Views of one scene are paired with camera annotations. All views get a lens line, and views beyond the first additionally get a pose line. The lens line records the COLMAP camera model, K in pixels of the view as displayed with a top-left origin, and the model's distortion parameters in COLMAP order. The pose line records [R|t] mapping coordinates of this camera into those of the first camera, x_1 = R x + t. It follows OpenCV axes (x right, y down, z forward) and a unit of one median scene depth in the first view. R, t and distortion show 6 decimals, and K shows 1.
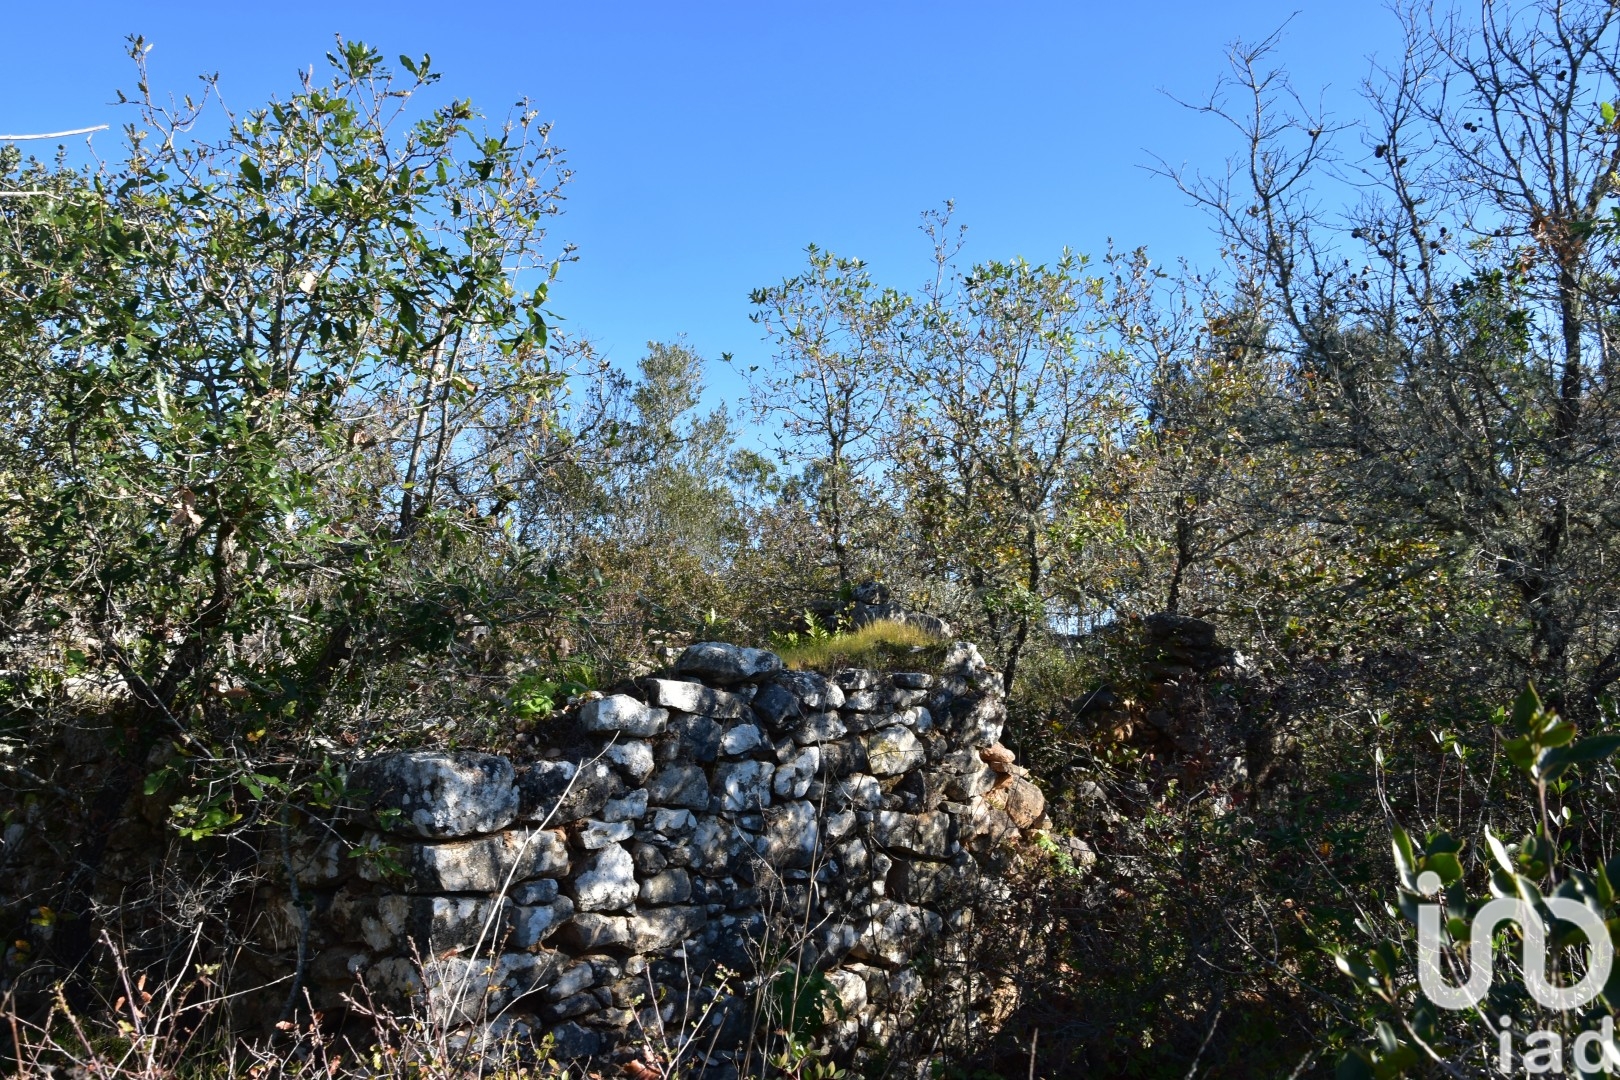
lens RADIAL K [[1347.1, 0, 810.0], [0, 1347.1, 540.0], [0, 0, 1]] dist [0.001242, -0.001614]
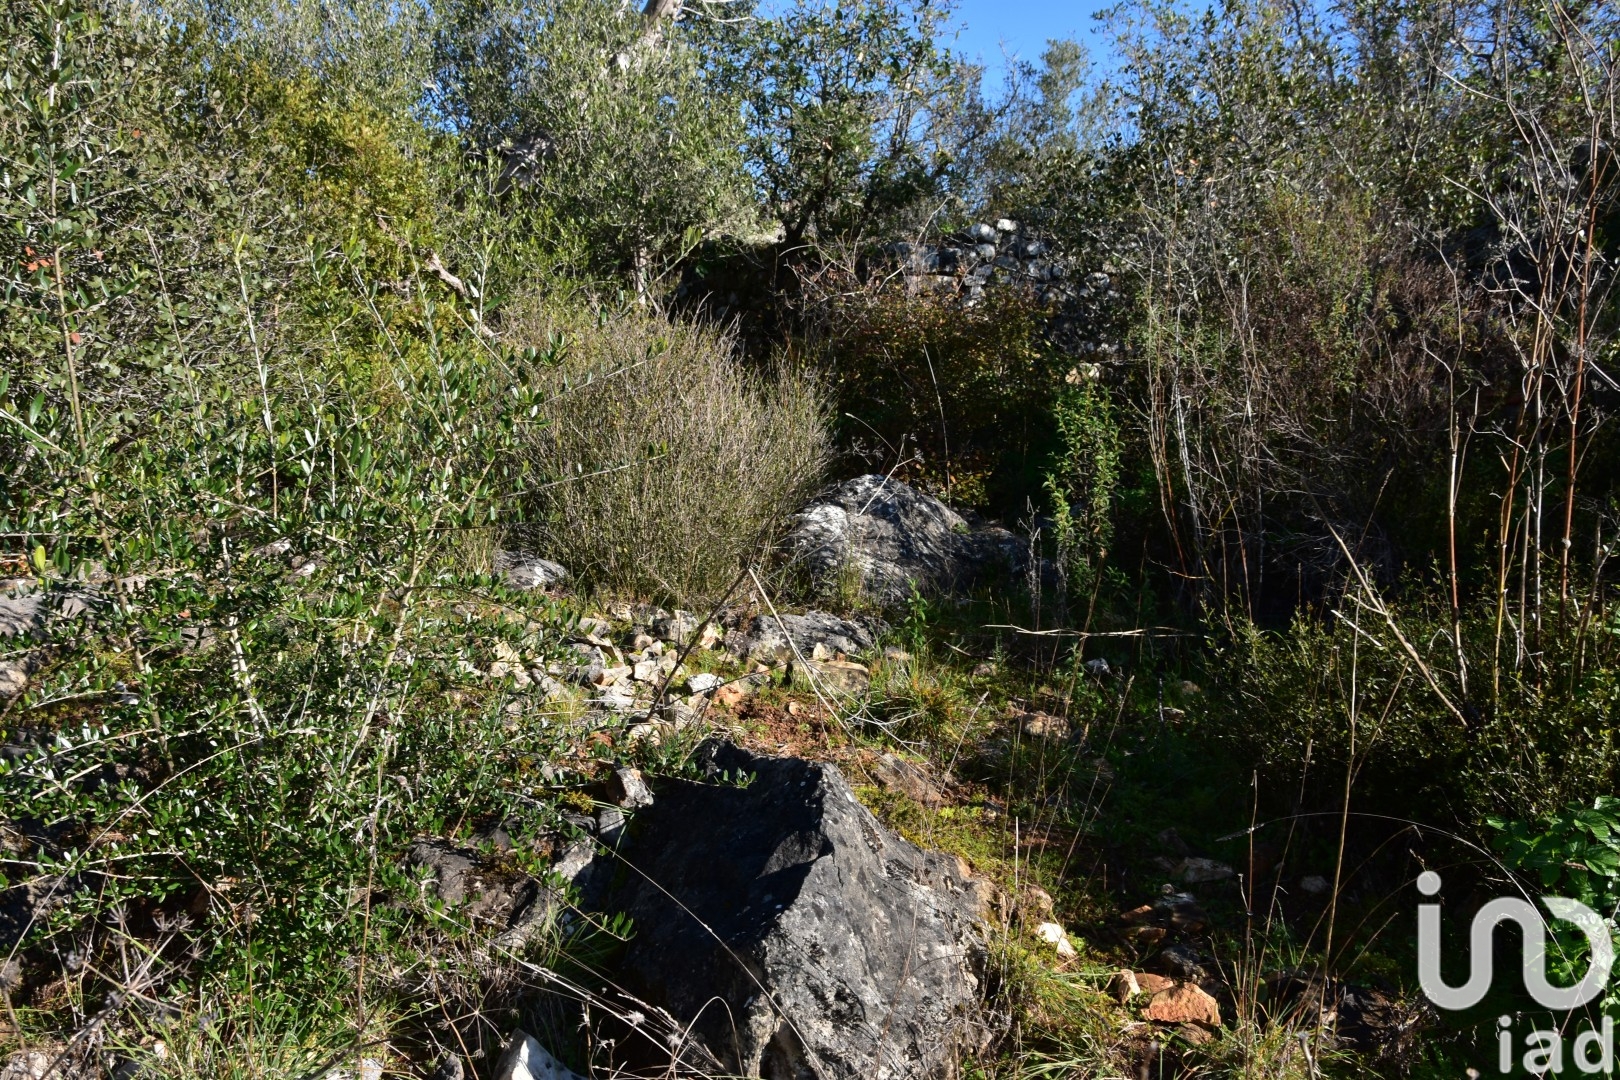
lens RADIAL K [[1347.1, 0, 810.0], [0, 1347.1, 540.0], [0, 0, 1]] dist [0.001242, -0.001614]
pose [[0.946278, 0.051409, -0.319240, 0.348423], [0.022267, 0.974577, 0.222944, 0.115320], [0.322585, -0.218075, 0.921076, -1.368566]]
